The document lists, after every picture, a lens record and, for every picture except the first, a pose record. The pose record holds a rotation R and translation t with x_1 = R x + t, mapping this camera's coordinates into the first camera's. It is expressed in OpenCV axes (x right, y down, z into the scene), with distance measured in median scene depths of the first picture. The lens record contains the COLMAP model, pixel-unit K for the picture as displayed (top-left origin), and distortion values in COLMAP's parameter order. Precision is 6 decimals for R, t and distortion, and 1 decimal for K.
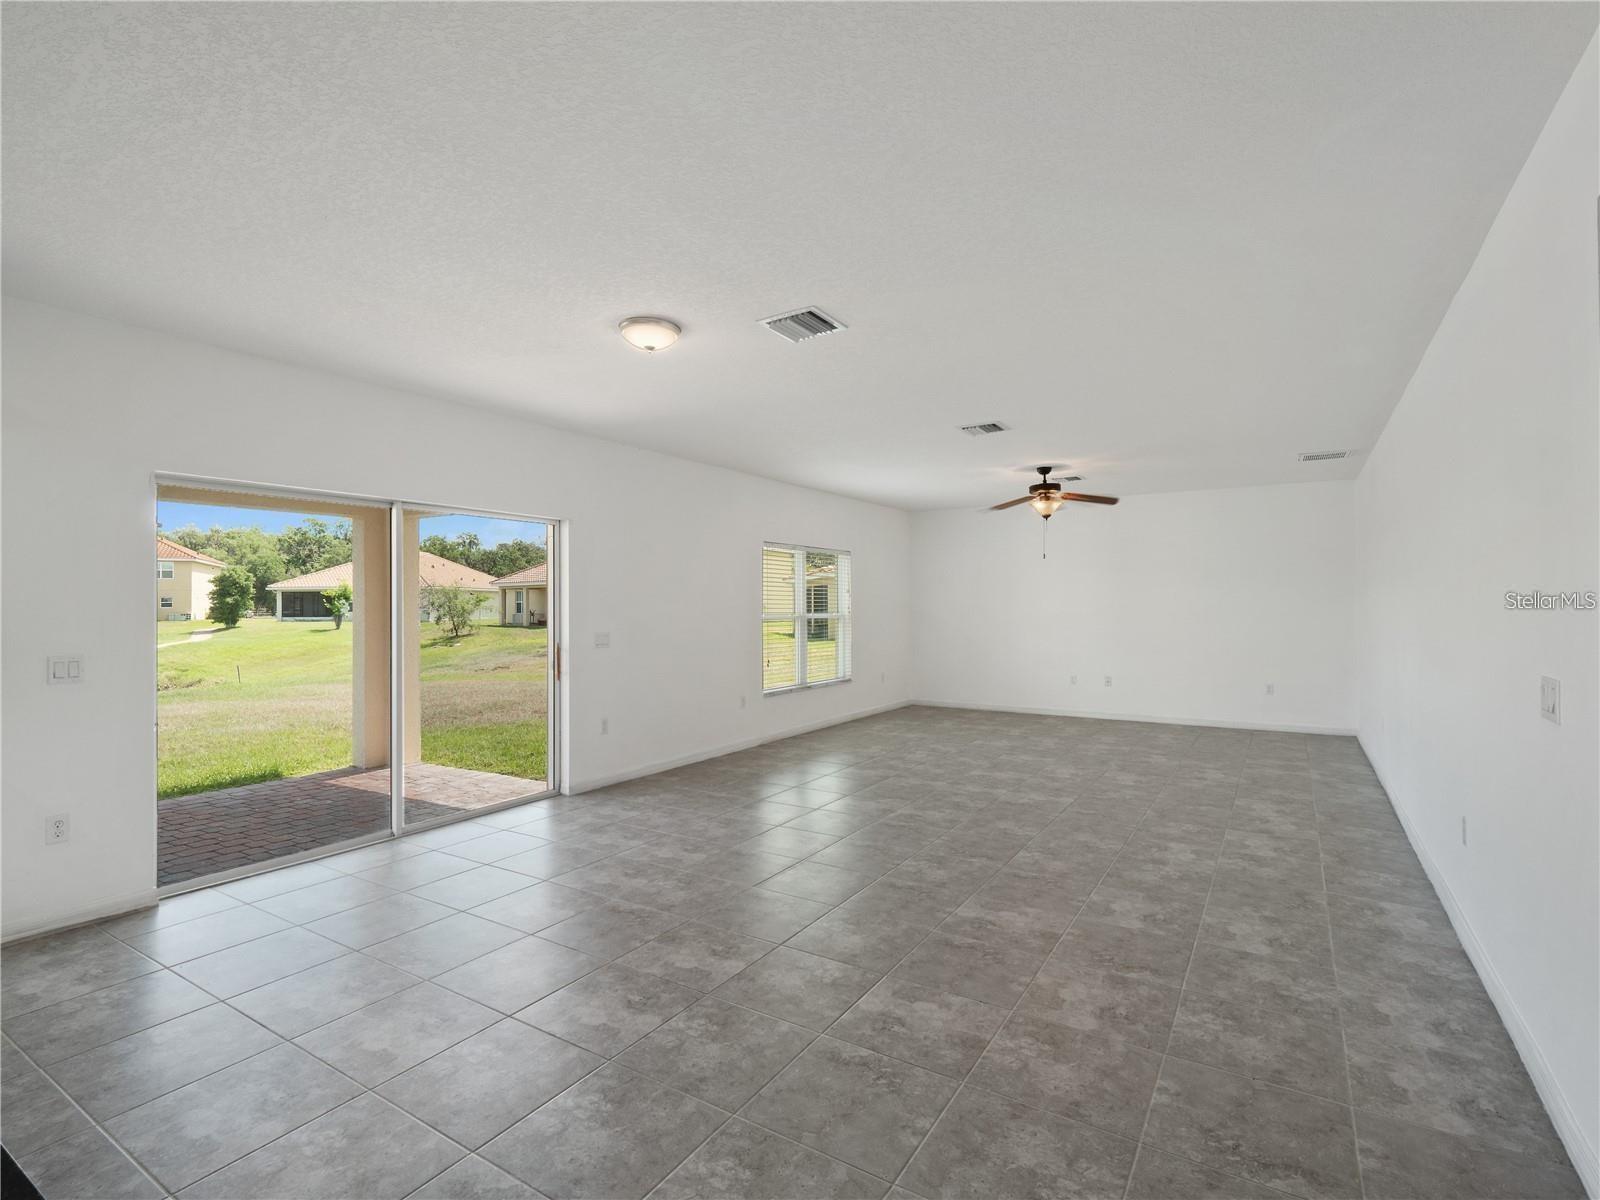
lens RADIAL K [[773.1, 0, 803.1], [0, 773.1, 604.7], [0, 0, 1]] dist [-0.016454, -0.000711]
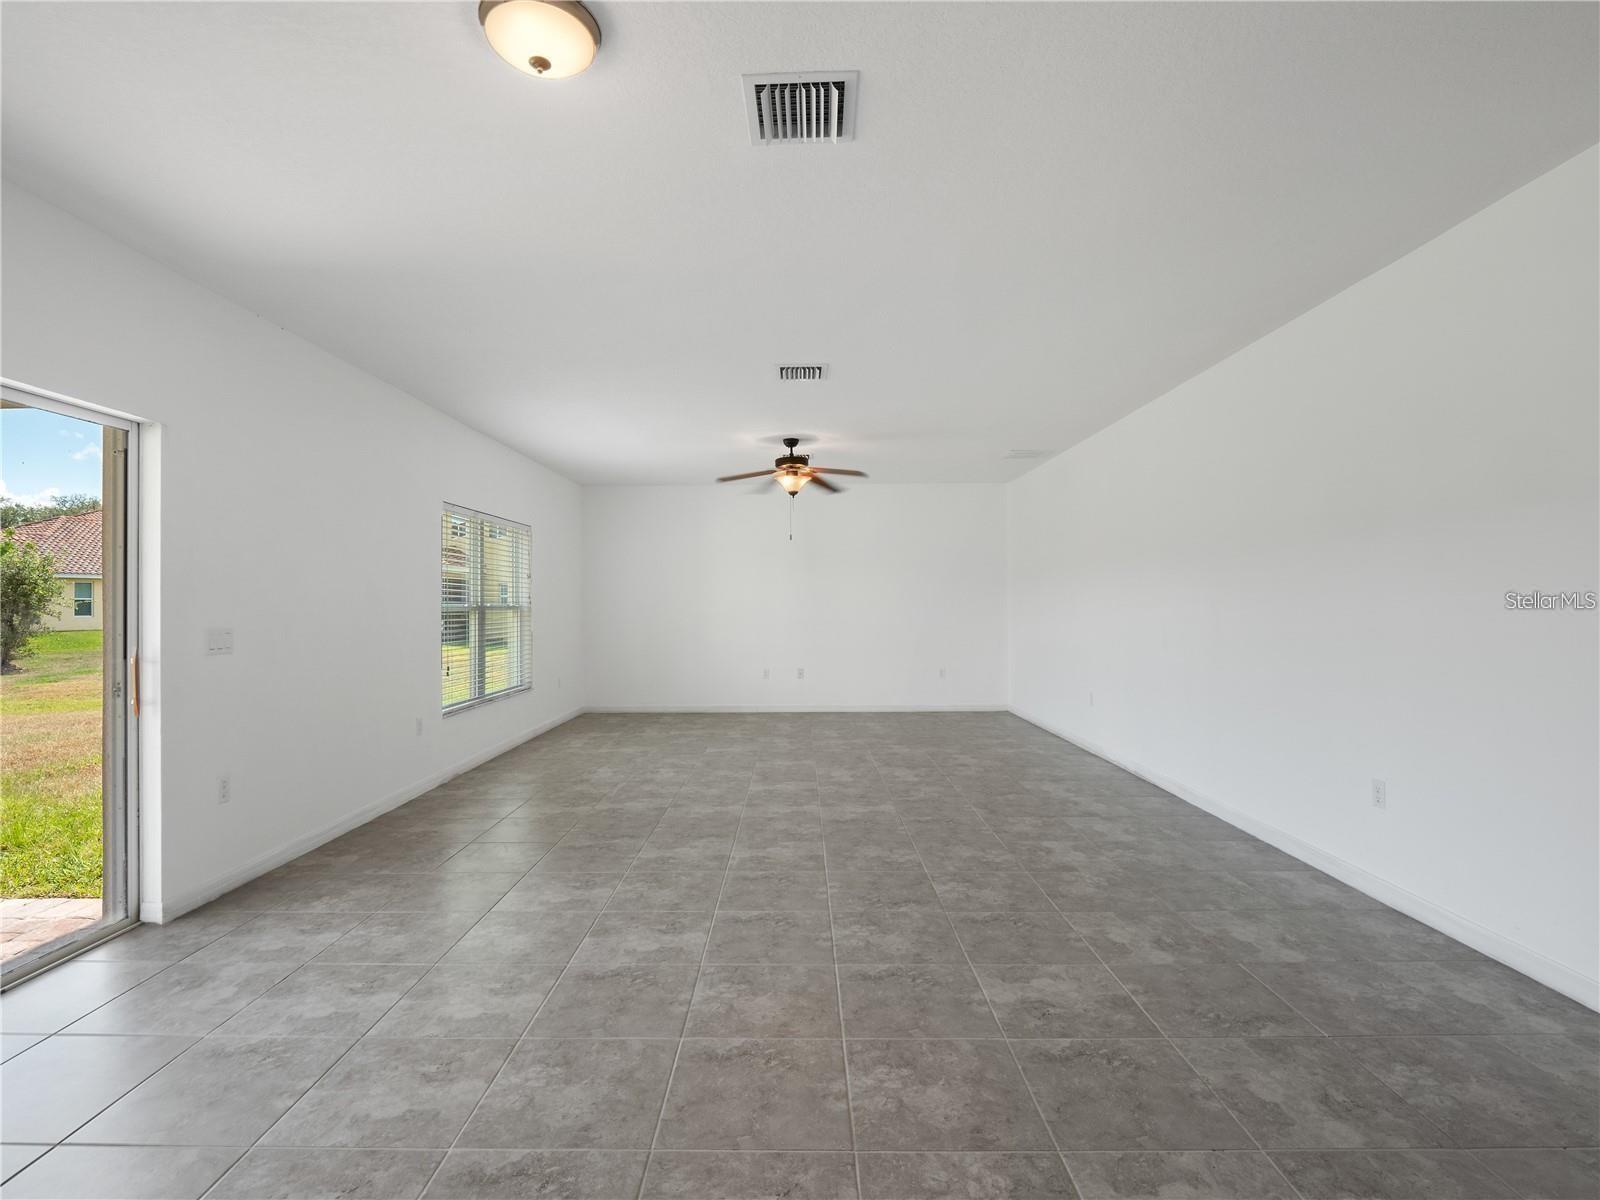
lens RADIAL K [[773.1, 0, 798.5], [0, 773.1, 597.1], [0, 0, 1]] dist [-0.016454, -0.000711]
pose [[0.851928, 0.001511, 0.523657, -0.228778], [0.003296, 0.999961, -0.008248, 0.022233], [-0.523648, 0.008753, 0.851889, 0.336421]]
